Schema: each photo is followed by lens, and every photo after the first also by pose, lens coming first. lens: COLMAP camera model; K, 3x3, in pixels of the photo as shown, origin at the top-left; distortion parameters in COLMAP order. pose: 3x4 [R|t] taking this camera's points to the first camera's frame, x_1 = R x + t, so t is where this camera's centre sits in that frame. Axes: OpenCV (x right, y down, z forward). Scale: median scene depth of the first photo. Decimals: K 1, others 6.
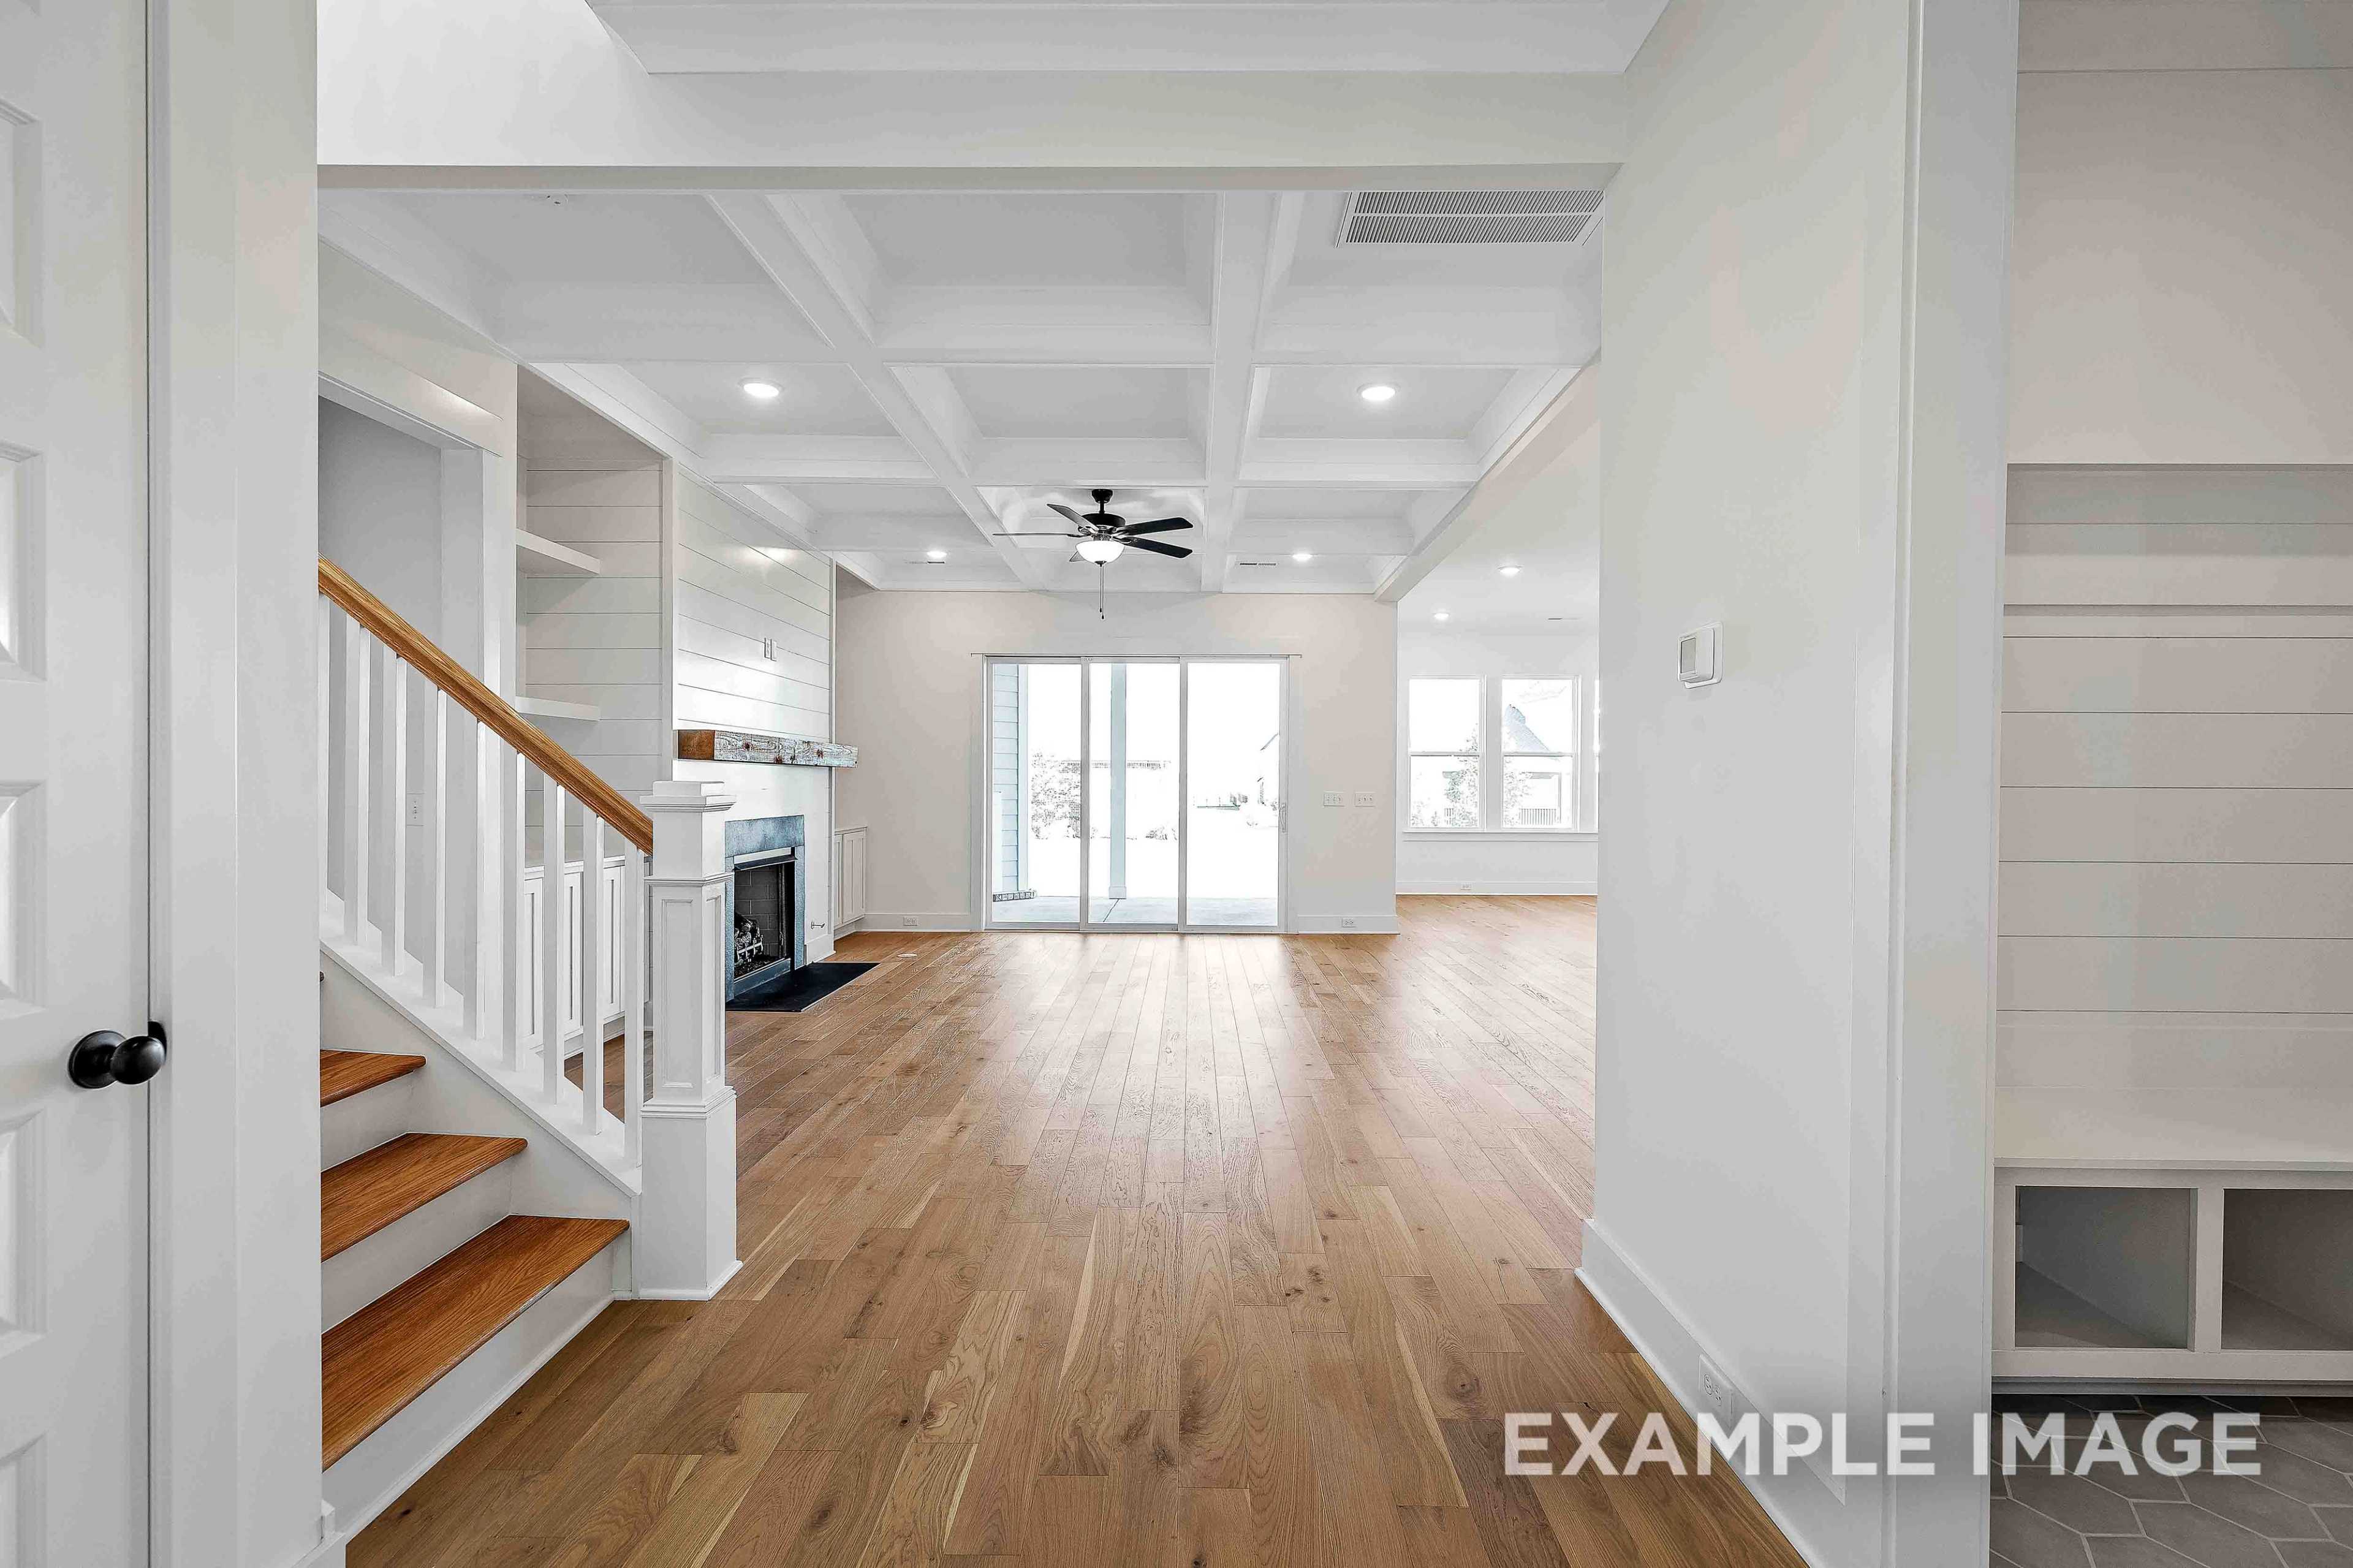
lens RADIAL K [[1050.2, 0, 1182.9], [0, 1050.2, 779.8], [0, 0, 1]] dist [0.000153, 0.000030]
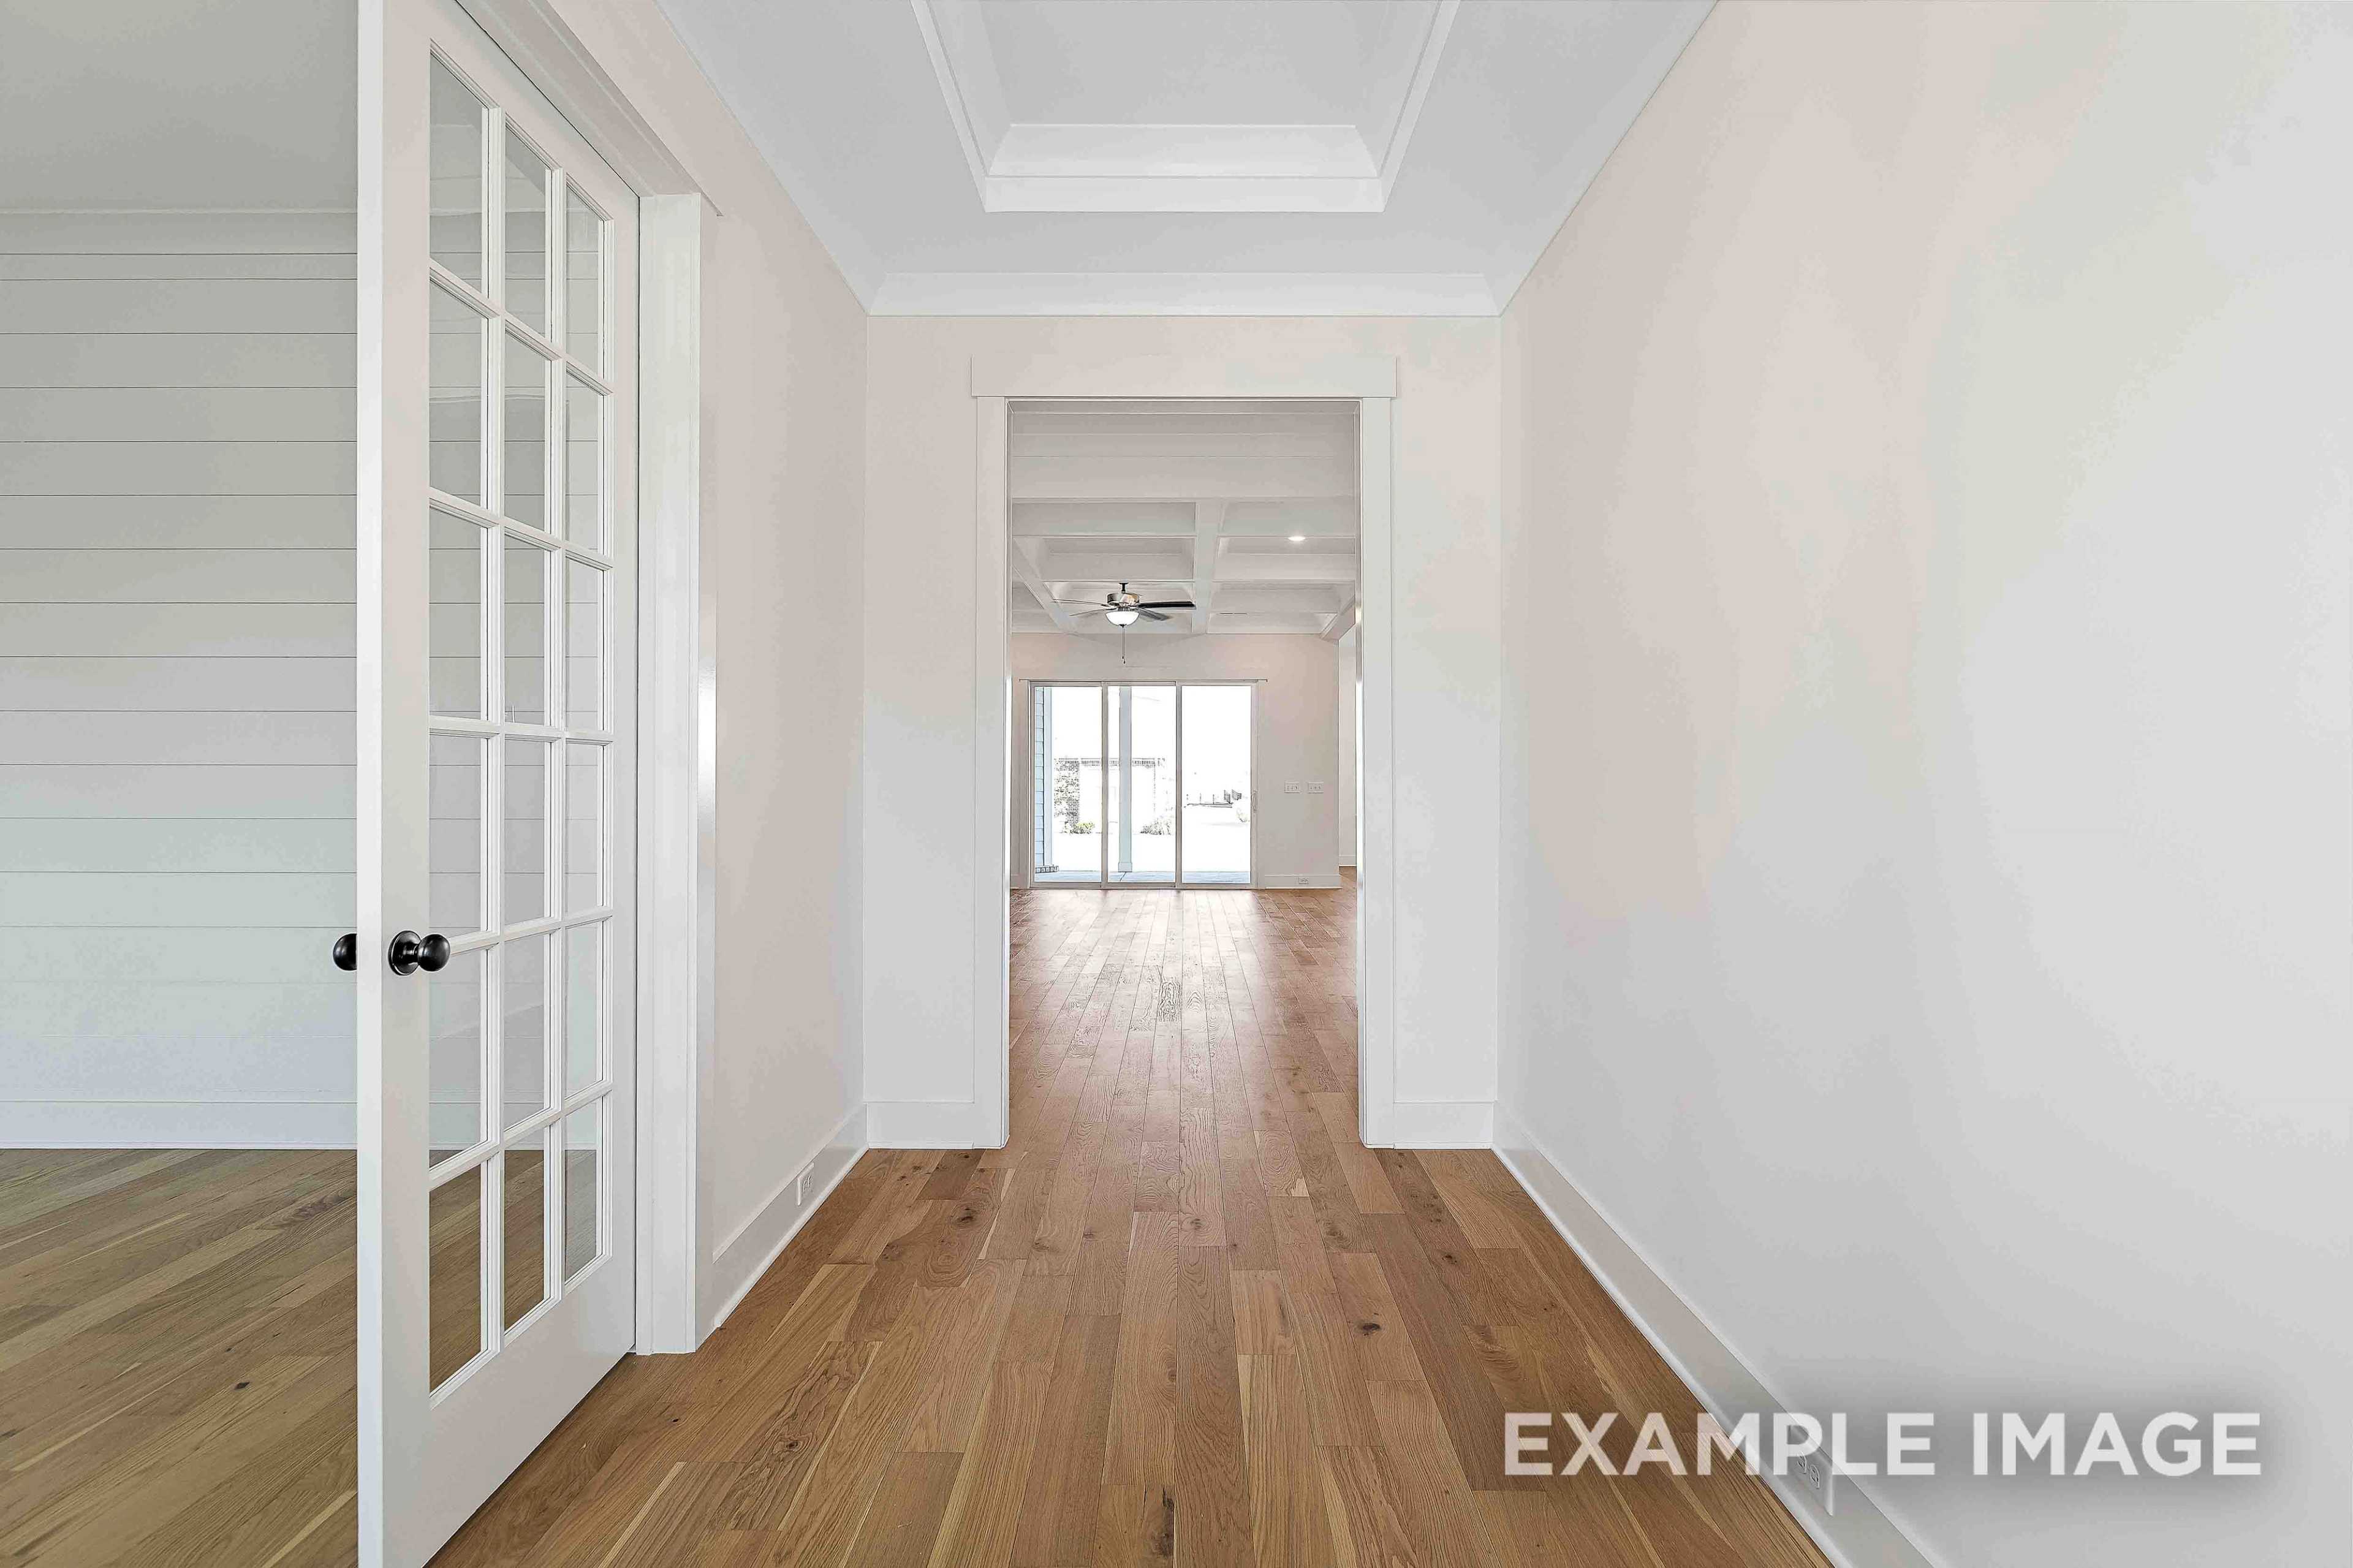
lens RADIAL K [[1089.5, 0, 1176.5], [0, 1089.5, 784.0], [0, 0, 1]] dist [-0.001187, -0.000213]
pose [[0.999994, -0.003566, 0.000147, -0.003018], [0.003565, 0.999977, 0.005709, 0.004984], [-0.000168, -0.005708, 0.999984, -0.376463]]
